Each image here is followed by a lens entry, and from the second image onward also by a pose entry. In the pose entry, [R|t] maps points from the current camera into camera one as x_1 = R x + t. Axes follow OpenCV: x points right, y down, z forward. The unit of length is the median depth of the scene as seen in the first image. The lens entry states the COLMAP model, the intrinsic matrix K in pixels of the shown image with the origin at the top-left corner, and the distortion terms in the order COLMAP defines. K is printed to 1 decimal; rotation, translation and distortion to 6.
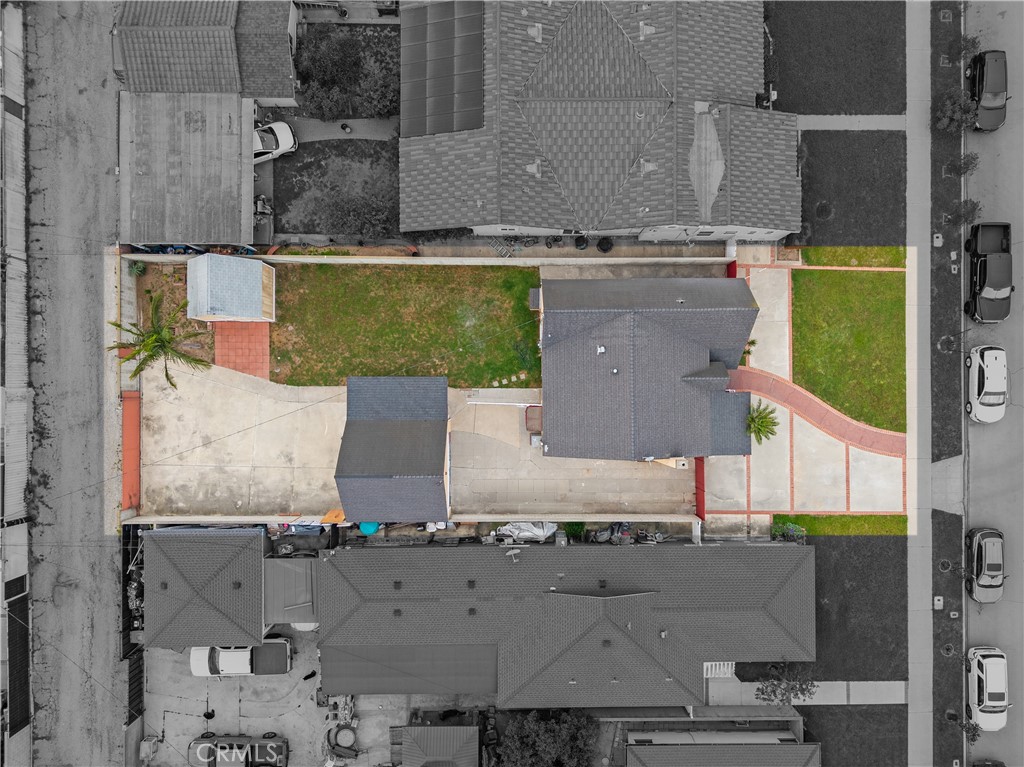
lens RADIAL K [[711.5, 0, 510.4], [0, 711.5, 380.6], [0, 0, 1]] dist [0.080246, 0.001742]
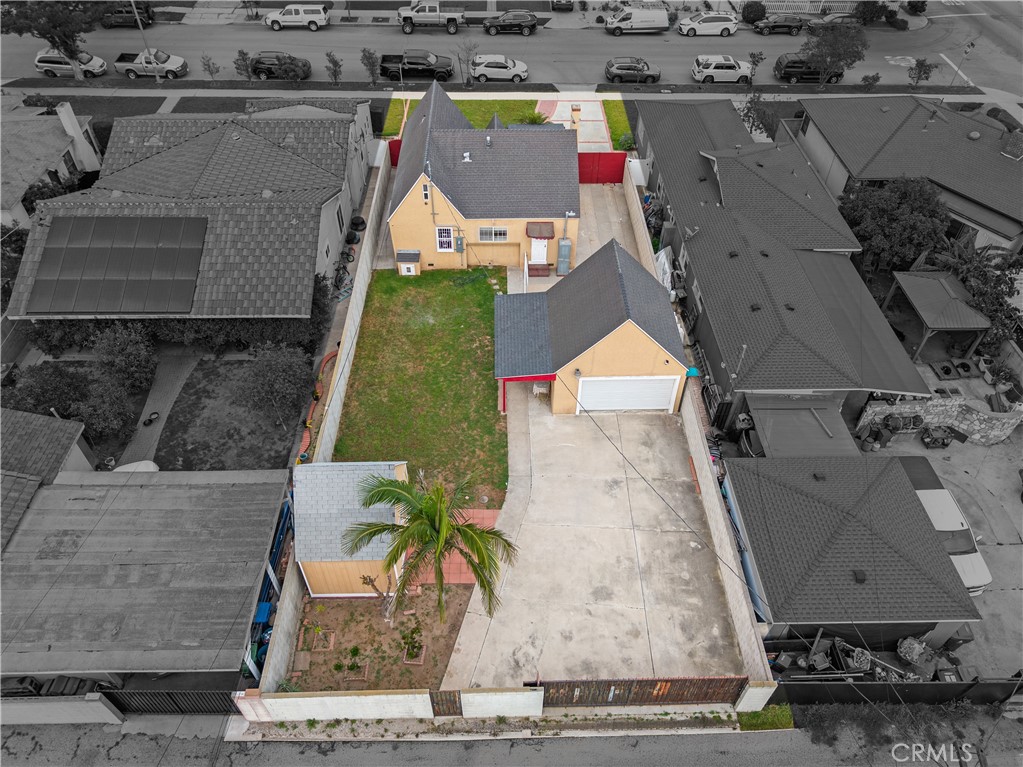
lens RADIAL K [[710.8, 0, 510.0], [0, 710.8, 384.4], [0, 0, 1]] dist [0.080246, 0.001742]
pose [[-0.016939, -0.717515, 0.696337, -0.708315], [0.999761, -0.002516, 0.021729, -0.005229], [-0.013839, 0.696538, 0.717386, 0.449604]]
